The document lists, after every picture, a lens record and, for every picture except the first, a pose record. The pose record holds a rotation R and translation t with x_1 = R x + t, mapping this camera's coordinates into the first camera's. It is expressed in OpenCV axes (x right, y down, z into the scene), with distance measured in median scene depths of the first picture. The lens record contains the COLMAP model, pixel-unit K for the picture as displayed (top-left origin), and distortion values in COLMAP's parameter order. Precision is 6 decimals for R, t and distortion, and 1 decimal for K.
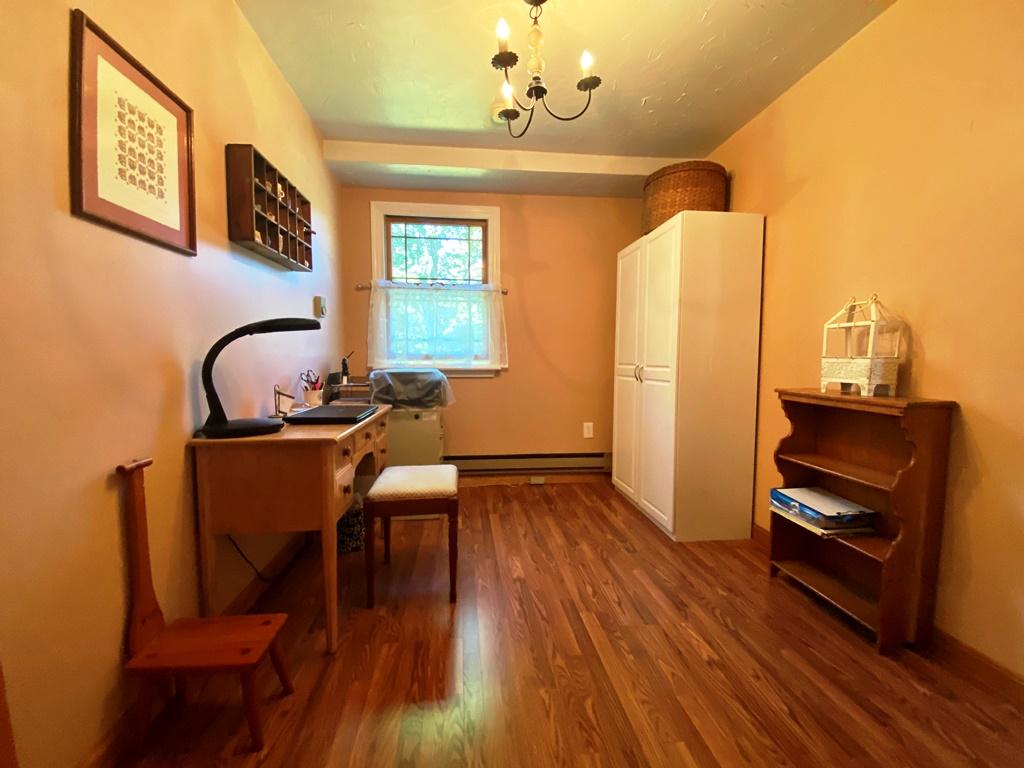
lens RADIAL K [[417.3, 0, 509.0], [0, 417.3, 384.1], [0, 0, 1]] dist [0.048963, -0.033746]
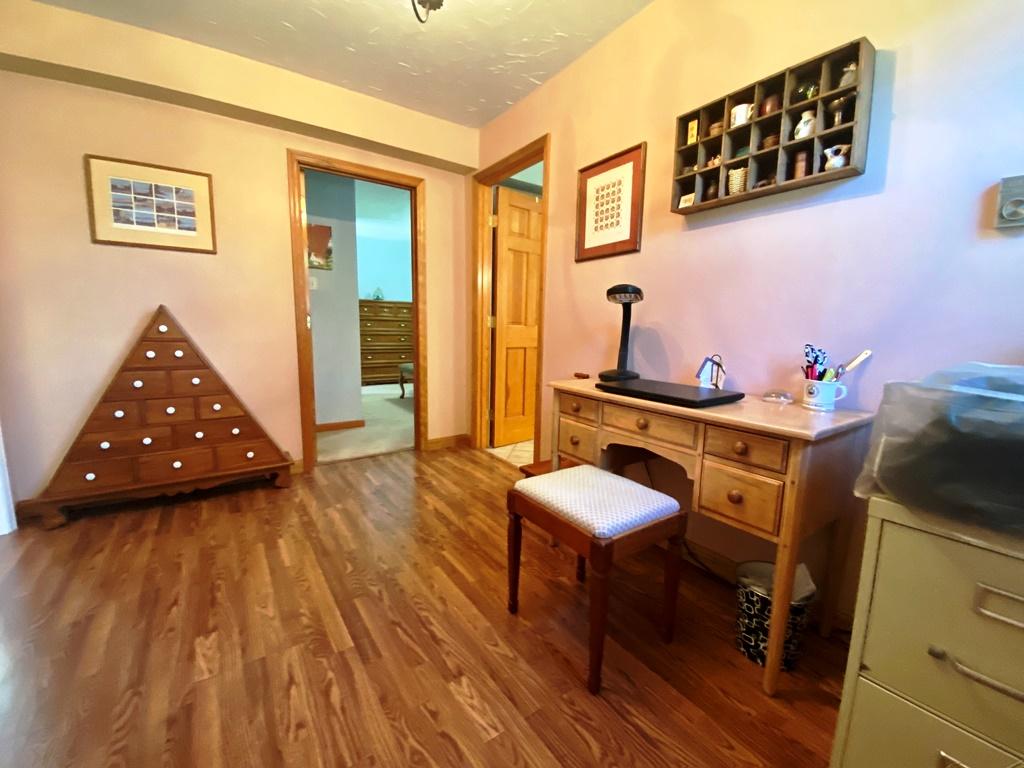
lens RADIAL K [[417.3, 0, 509.0], [0, 417.3, 384.1], [0, 0, 1]] dist [0.048963, -0.033746]
pose [[-0.878998, 0.046429, -0.474559, 0.234791], [-0.052676, 0.979701, 0.193418, -0.084156], [0.473907, 0.195012, -0.858710, 1.521902]]
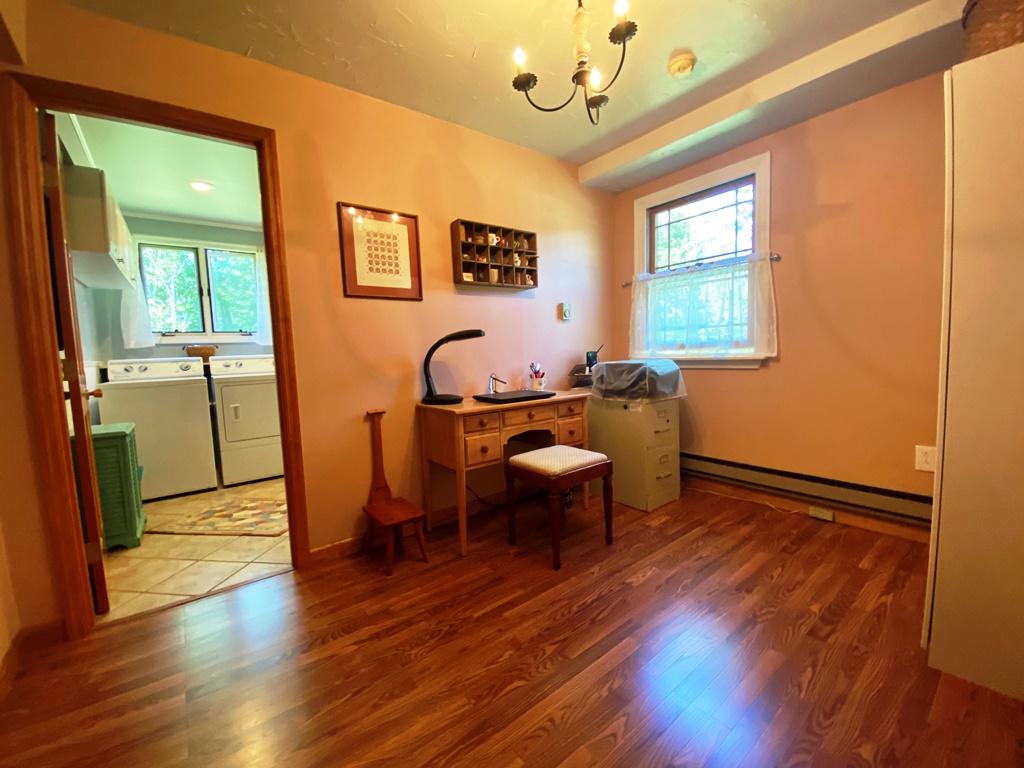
lens RADIAL K [[417.3, 0, 509.0], [0, 417.3, 384.1], [0, 0, 1]] dist [0.048963, -0.033746]
pose [[0.526699, 0.042516, -0.848988, 0.685064], [-0.015421, 0.999062, 0.040464, -0.021192], [0.849912, -0.008220, 0.526860, 0.284295]]
